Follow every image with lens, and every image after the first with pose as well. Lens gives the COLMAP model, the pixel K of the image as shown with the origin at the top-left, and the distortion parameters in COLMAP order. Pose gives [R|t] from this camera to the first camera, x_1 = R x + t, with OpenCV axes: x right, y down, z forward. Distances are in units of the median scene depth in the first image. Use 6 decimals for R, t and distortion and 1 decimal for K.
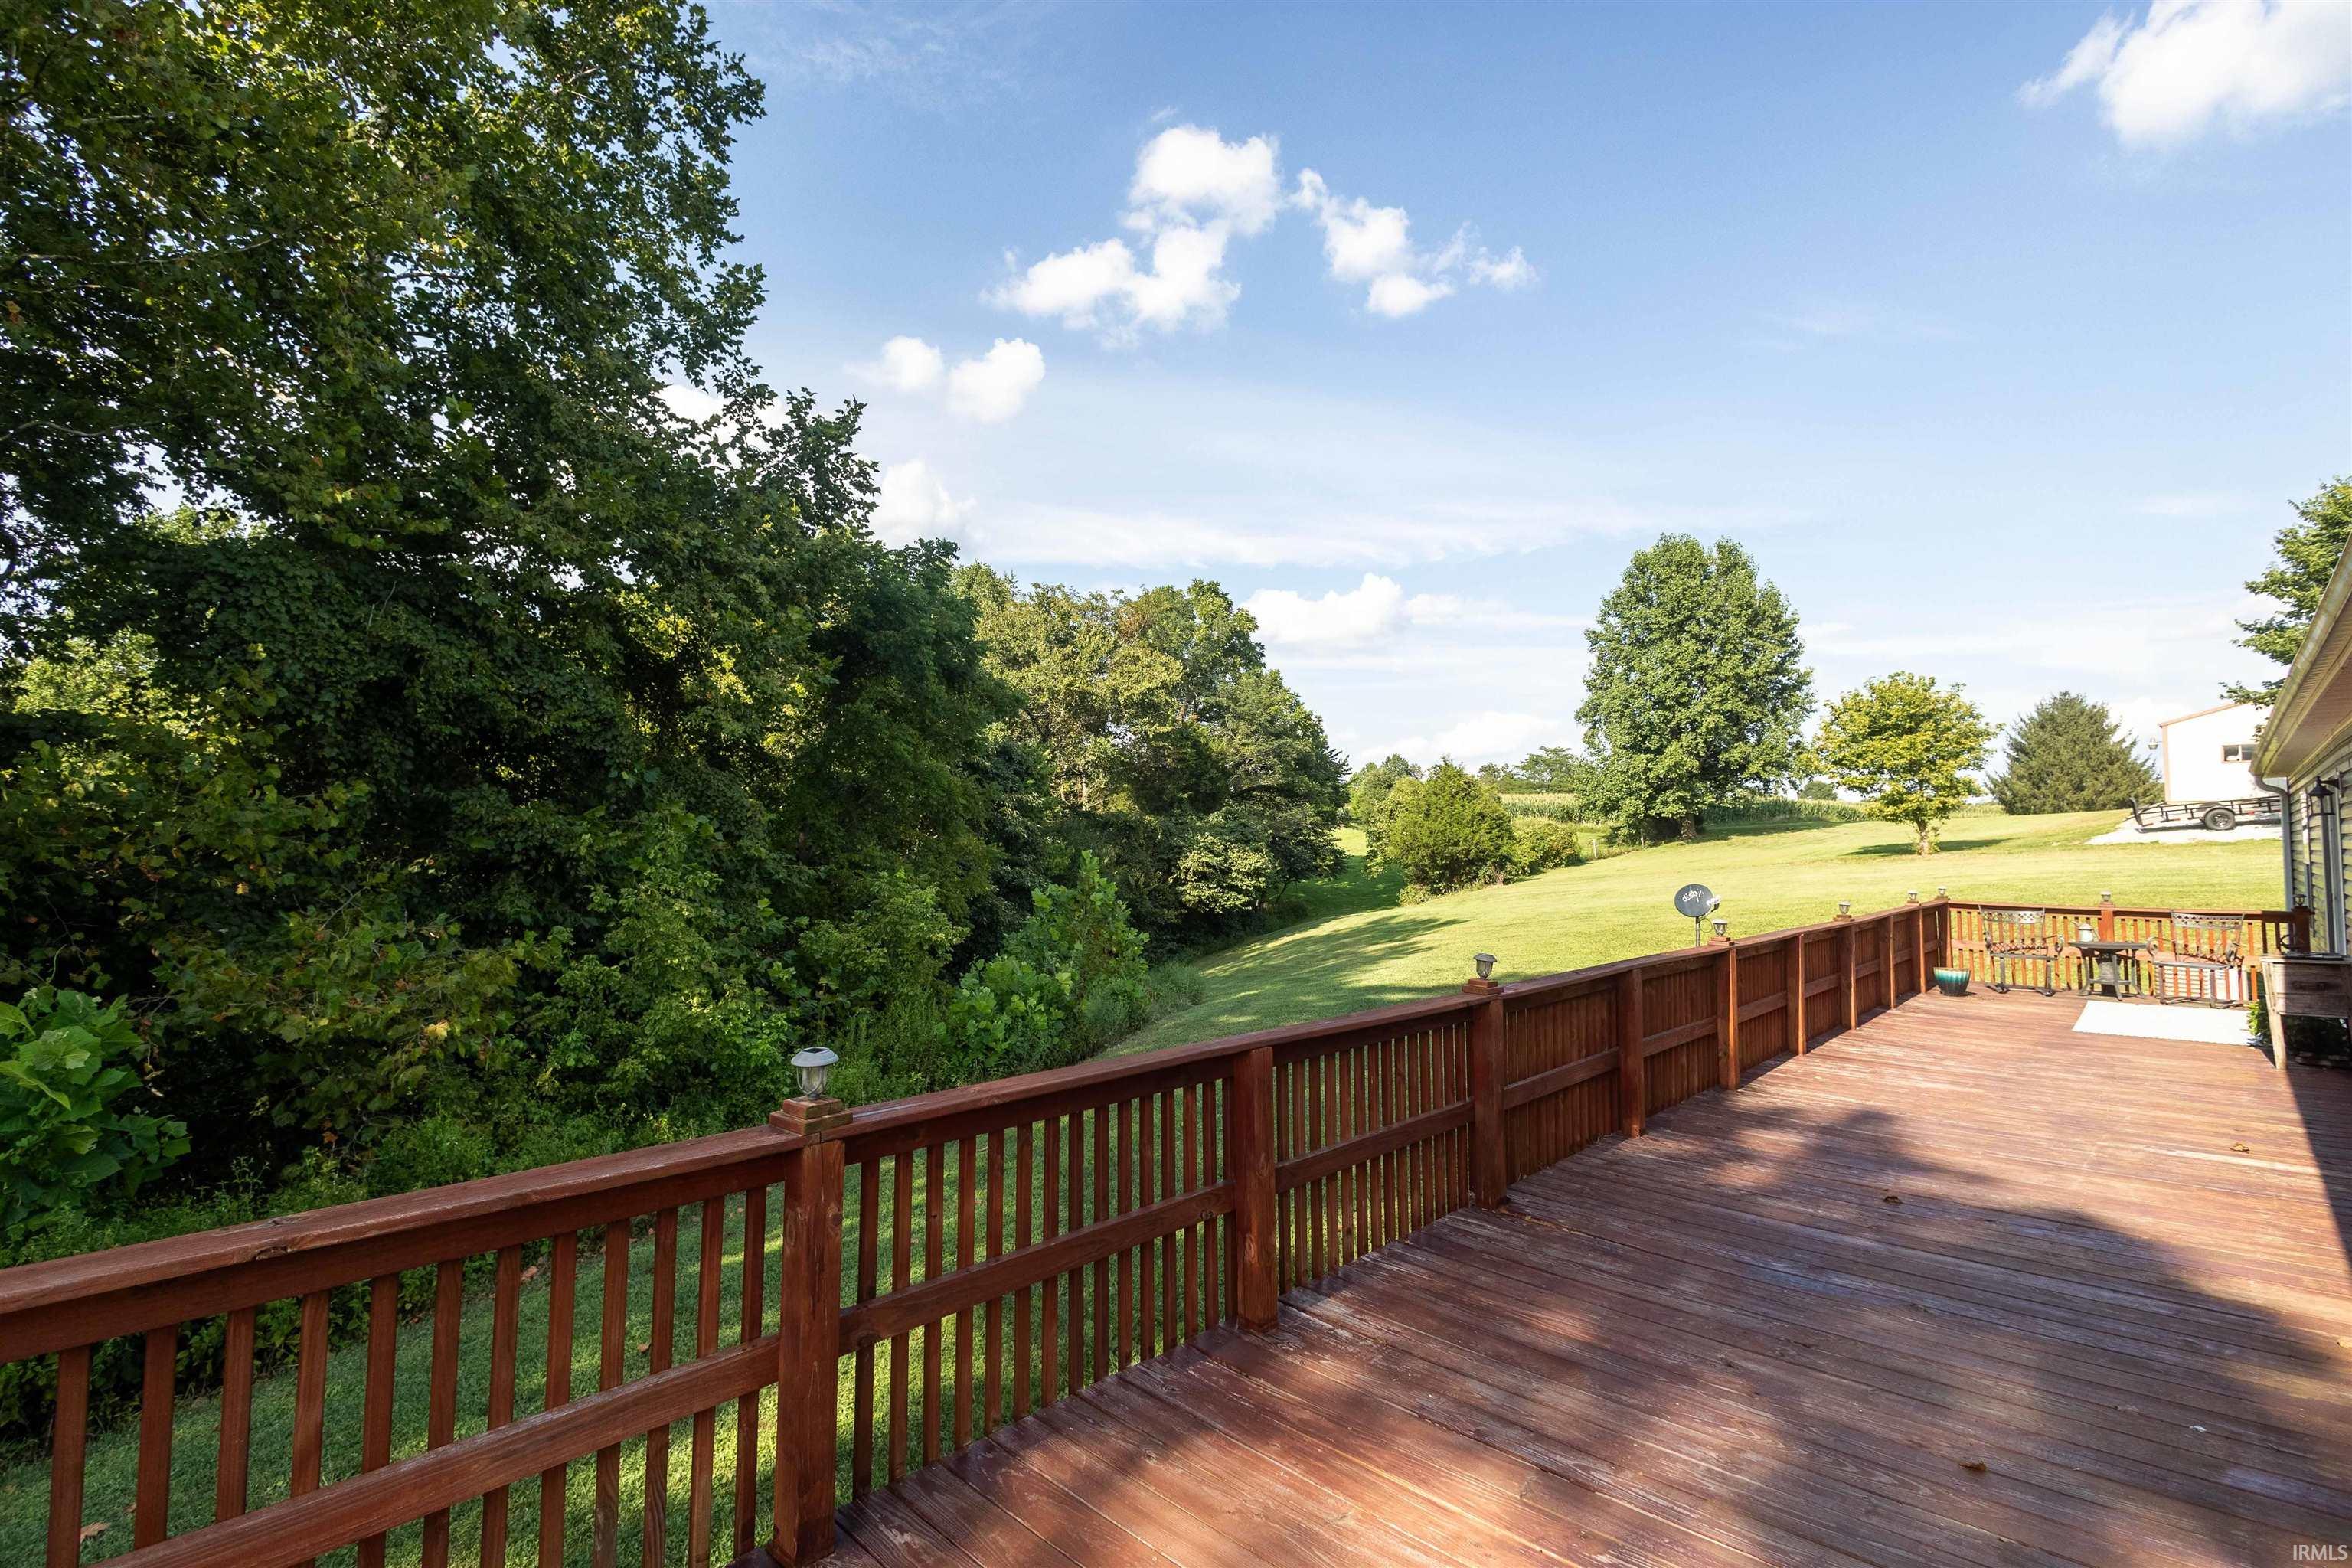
lens RADIAL K [[1075.2, 0, 1174.6], [0, 1075.2, 752.4], [0, 0, 1]] dist [0.085615, -0.058671]
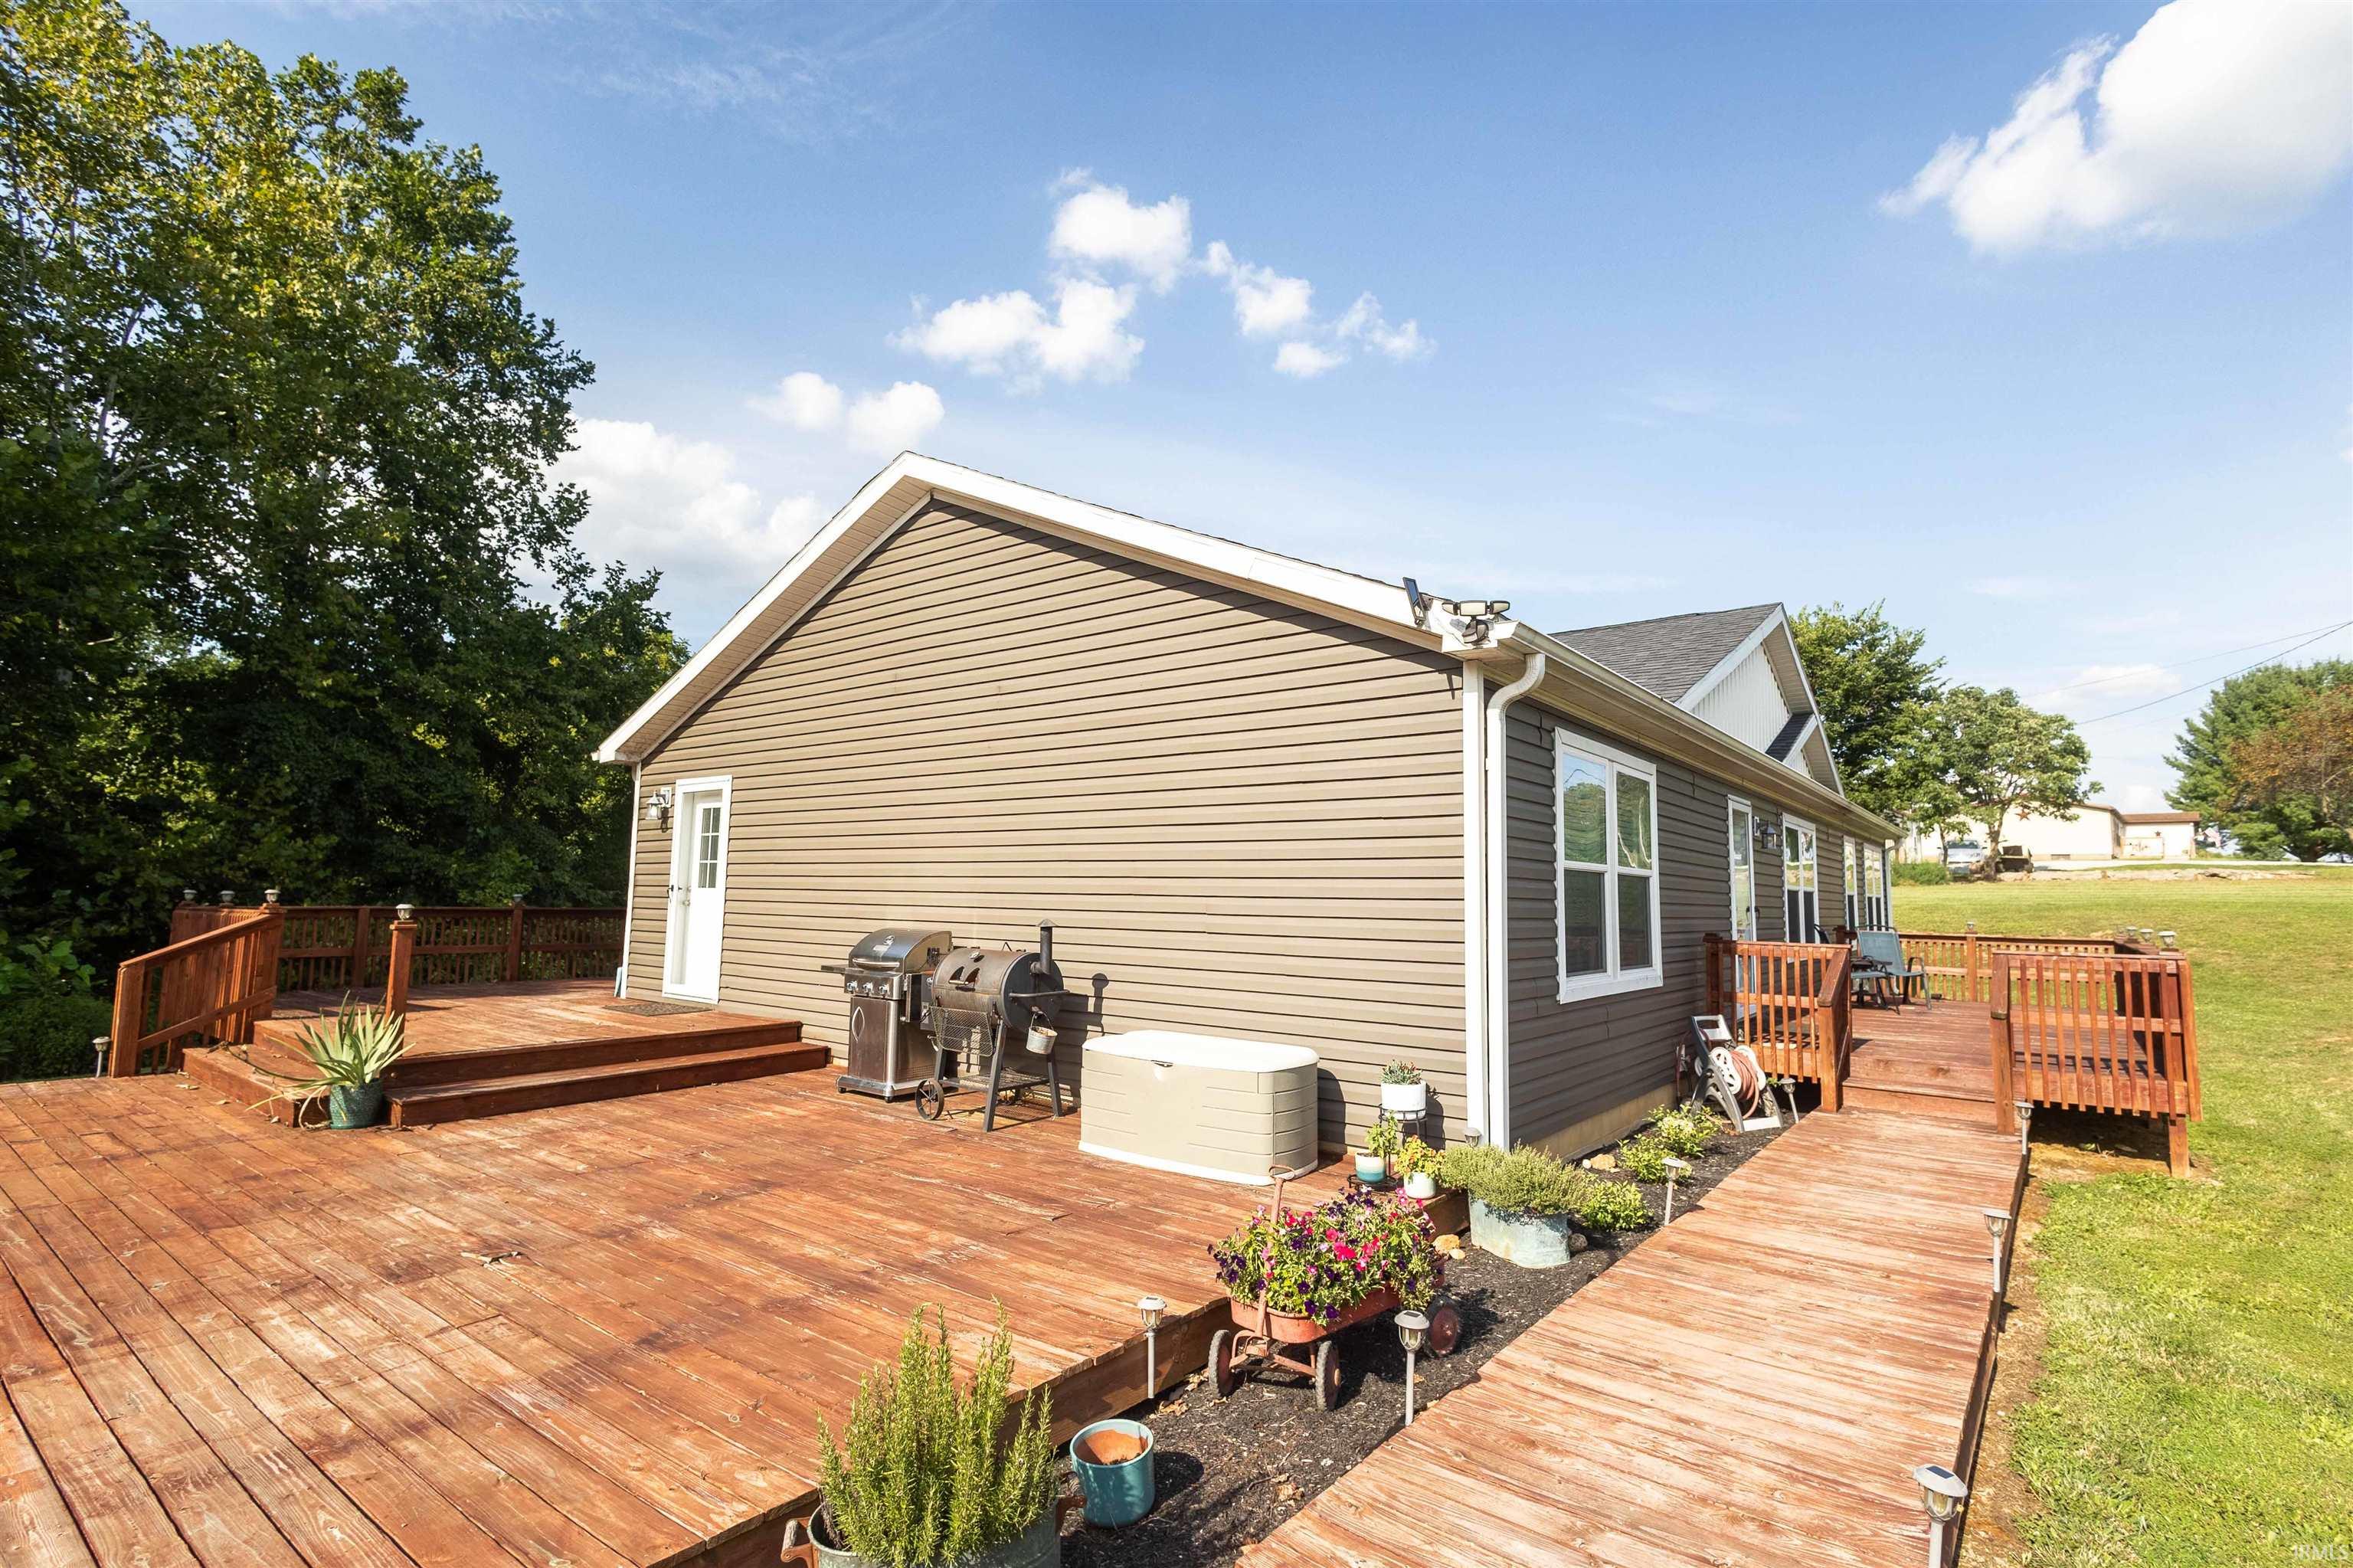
lens RADIAL K [[1106.9, 0, 1186.3], [0, 1106.9, 795.7], [0, 0, 1]] dist [-0.002017, -0.001335]
pose [[0.995769, 0.016971, 0.090309, 0.290383], [-0.016354, 0.999838, -0.007566, -0.025906], [-0.090423, 0.006057, 0.995885, -0.537122]]
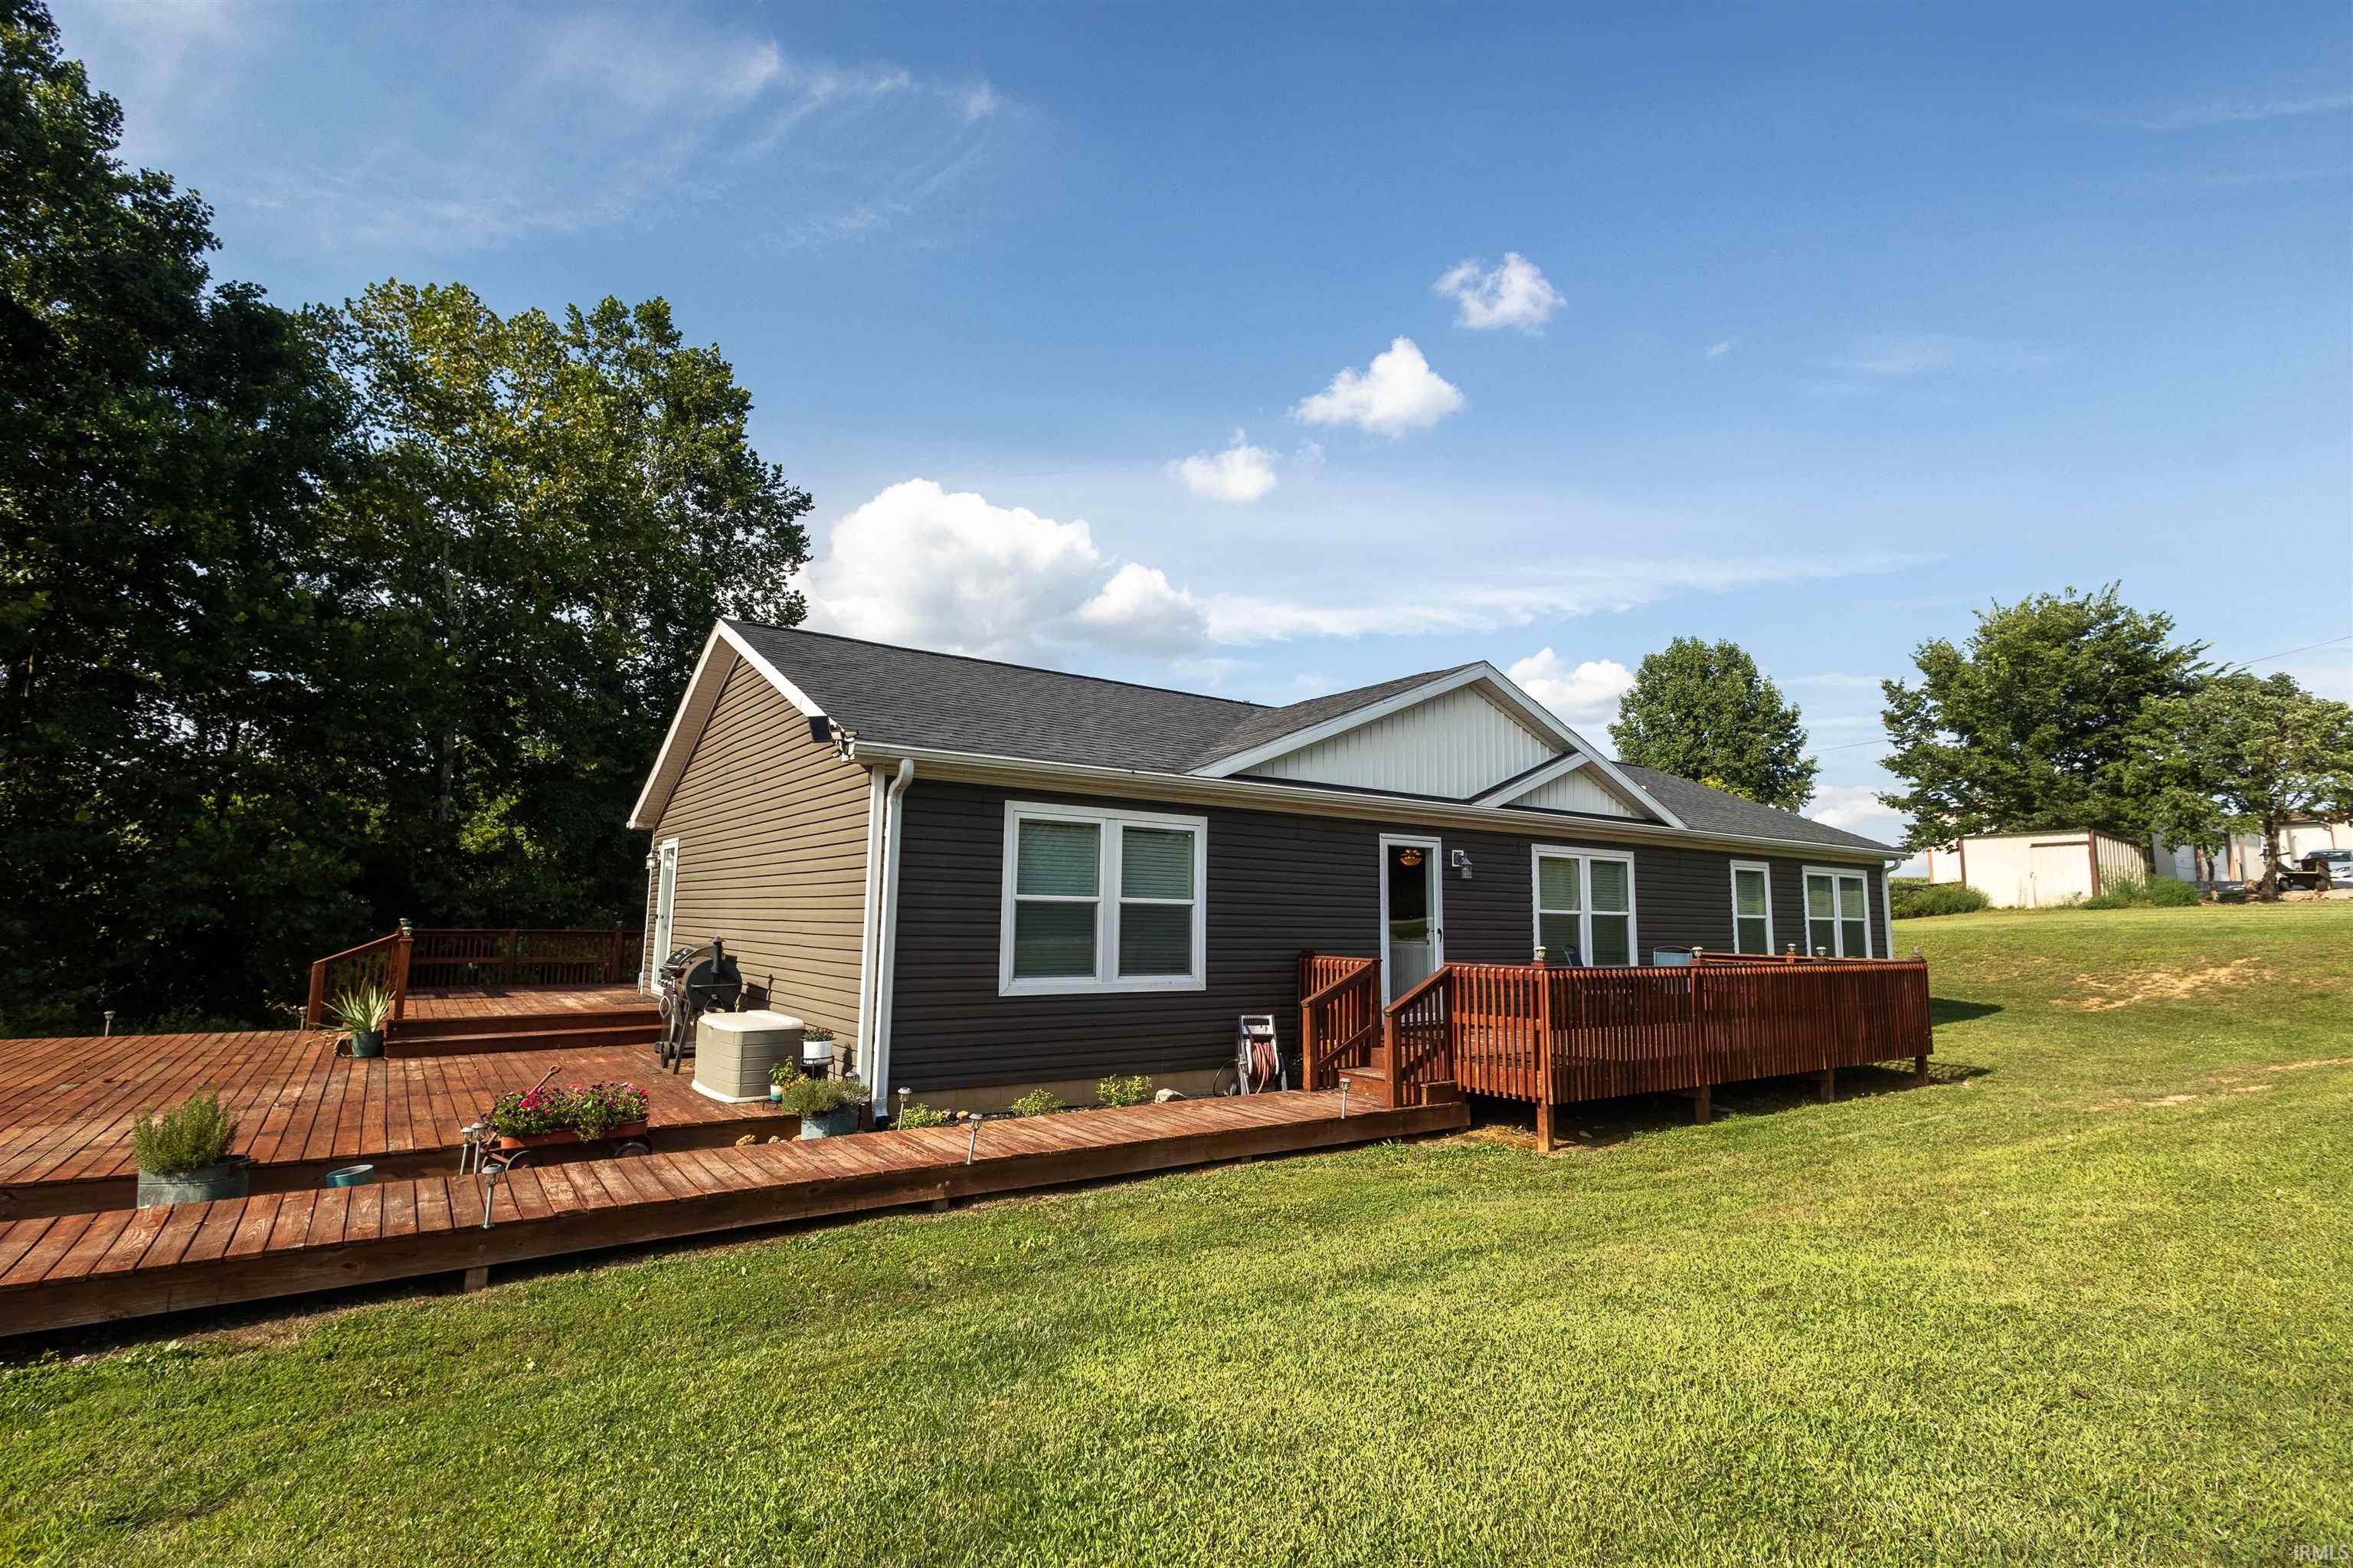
lens RADIAL K [[1094.7, 0, 1171.2], [0, 1094.7, 777.9], [0, 0, 1]] dist [0.000327, -0.000300]
pose [[0.980349, -0.019853, -0.196268, 0.568479], [0.010673, 0.998804, -0.047717, -0.036487], [0.196981, 0.044684, 0.979389, -0.648614]]
